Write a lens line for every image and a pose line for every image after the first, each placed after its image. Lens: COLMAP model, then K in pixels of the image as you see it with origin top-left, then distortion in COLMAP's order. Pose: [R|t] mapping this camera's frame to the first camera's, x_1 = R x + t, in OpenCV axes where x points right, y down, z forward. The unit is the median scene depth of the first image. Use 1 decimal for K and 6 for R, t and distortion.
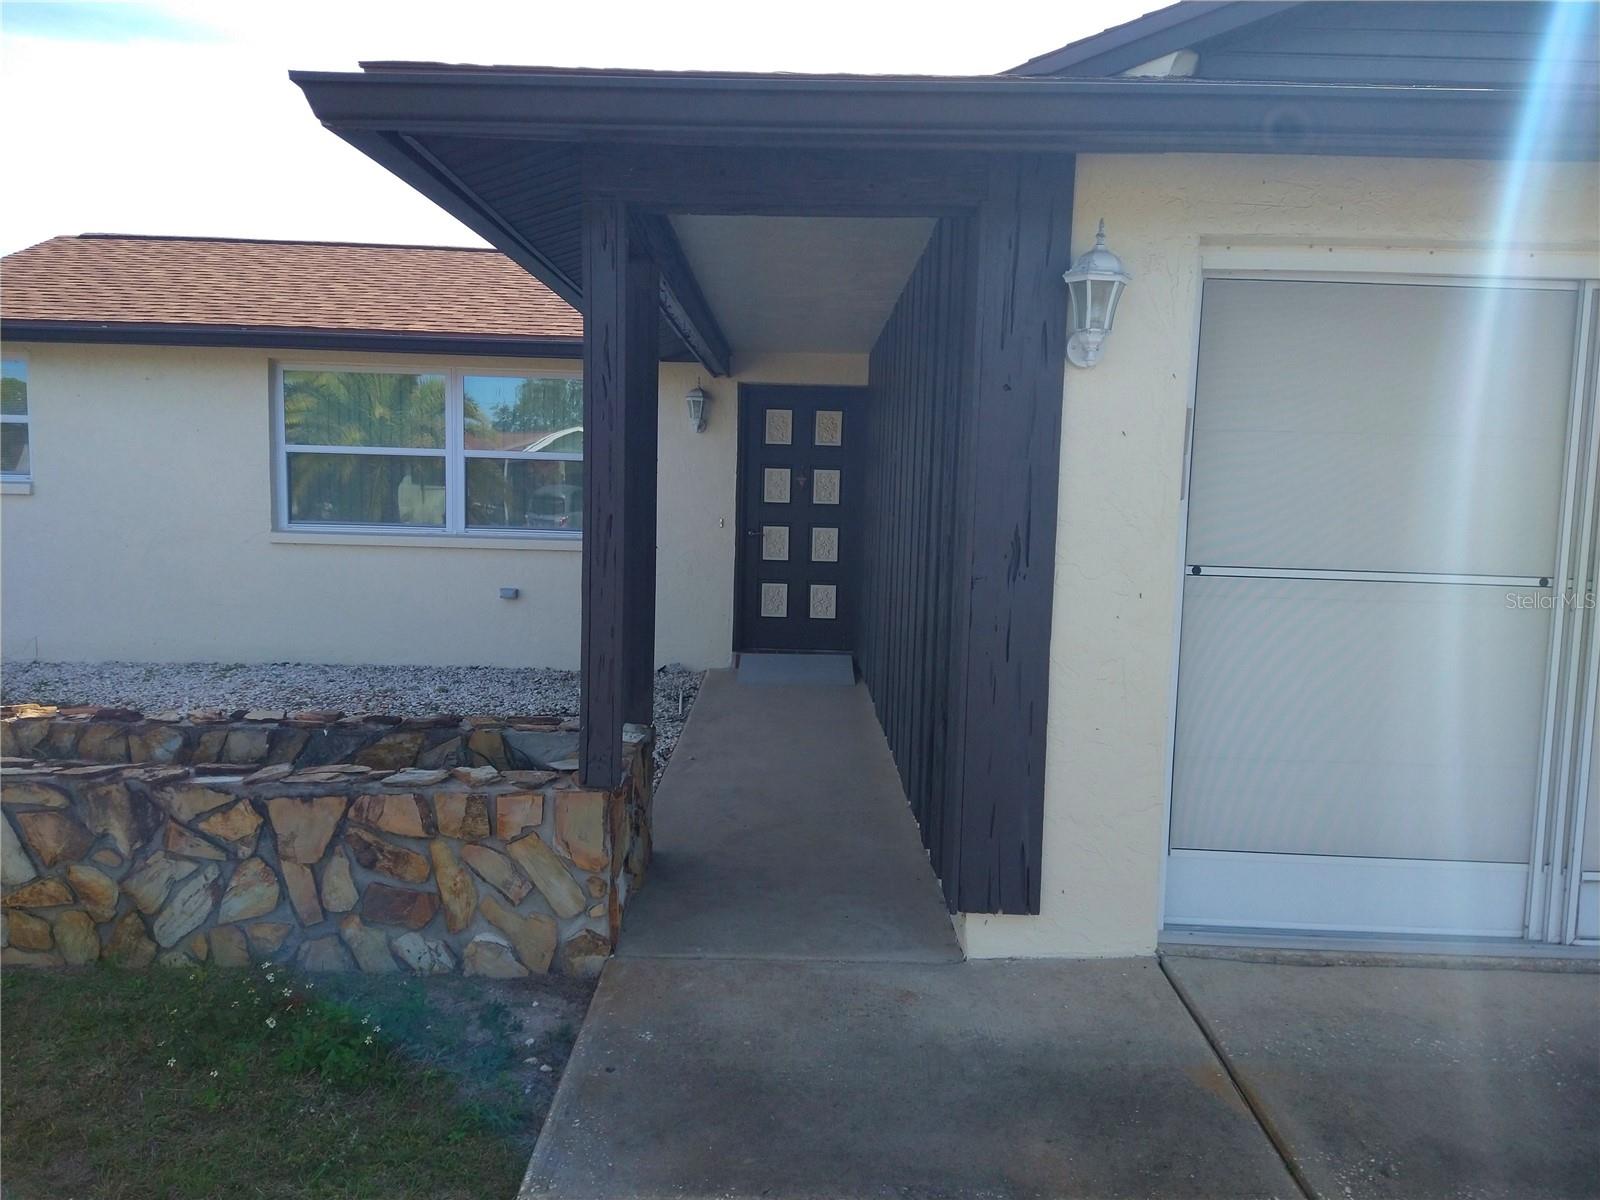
lens RADIAL K [[1175.7, 0, 794.2], [0, 1175.7, 603.3], [0, 0, 1]] dist [0.101894, -0.130978]
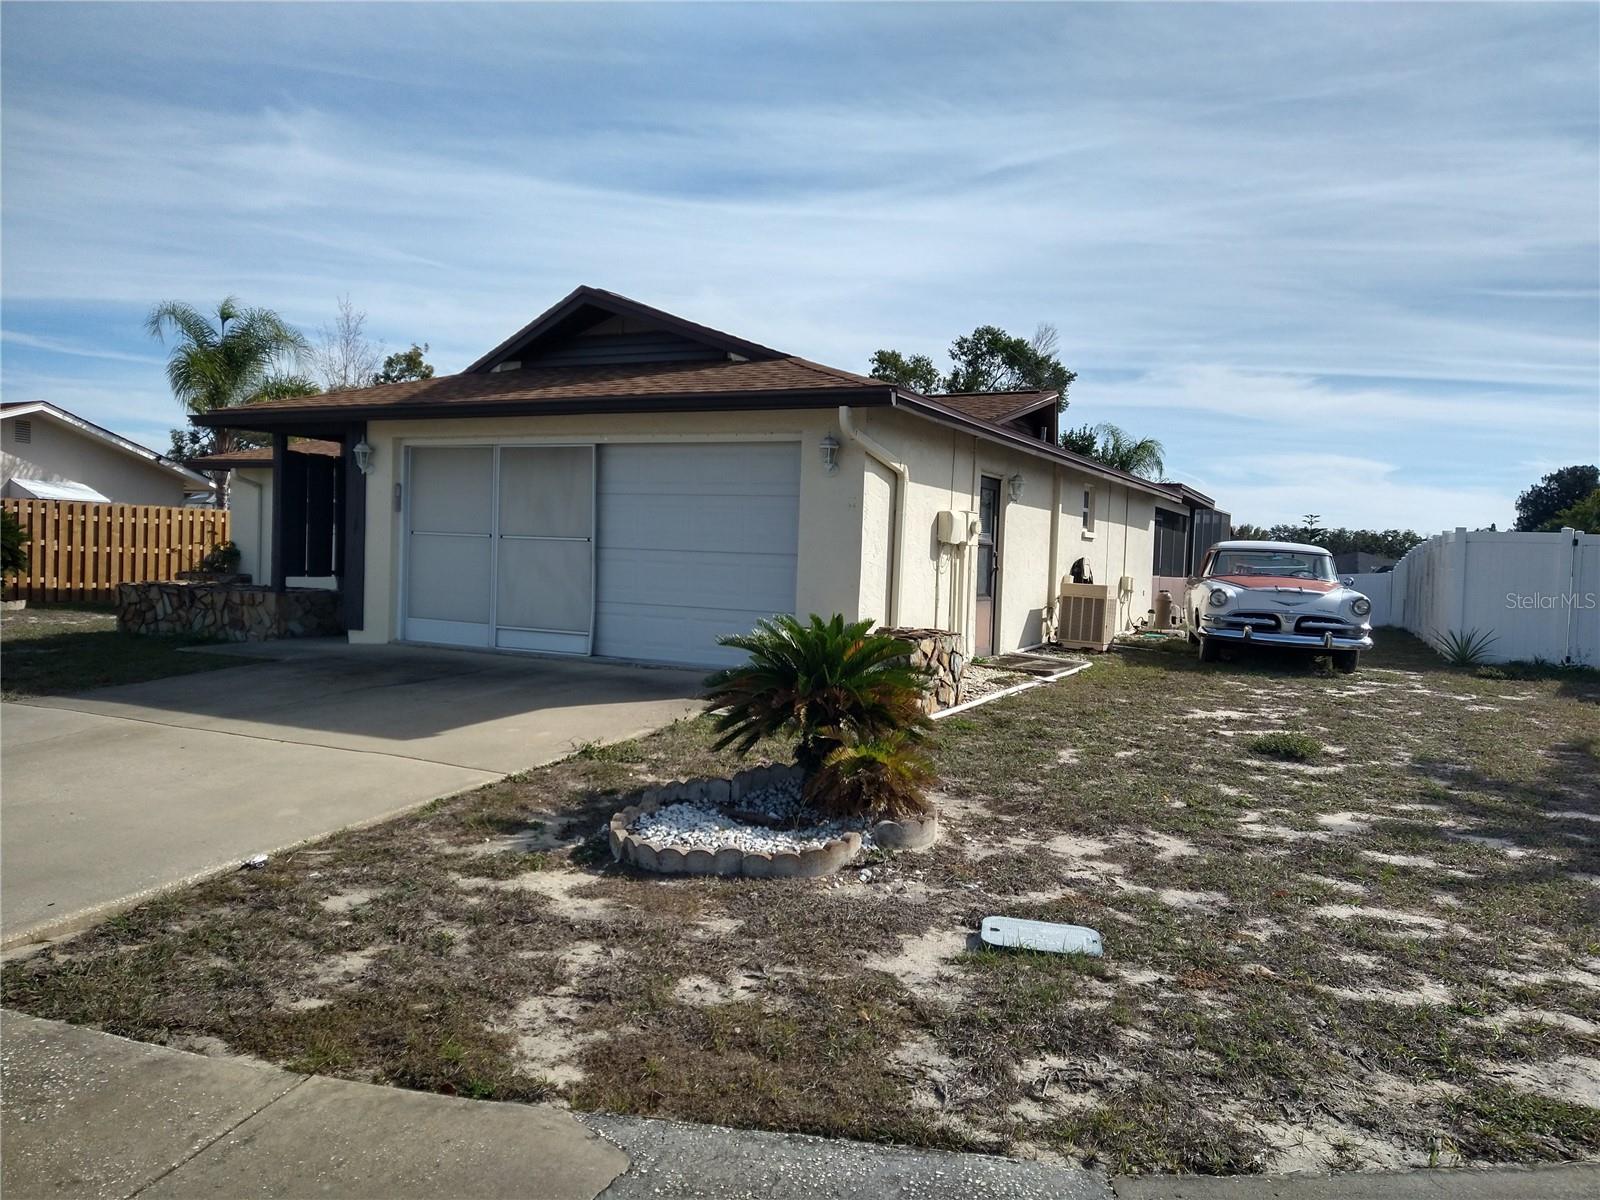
lens RADIAL K [[1175.7, 0, 794.2], [0, 1175.7, 603.3], [0, 0, 1]] dist [0.101894, -0.130978]
pose [[0.891463, 0.023252, -0.452497, 2.876132], [-0.054818, 0.996881, -0.056770, 0.308152], [0.449766, 0.075414, 0.889957, -1.516160]]
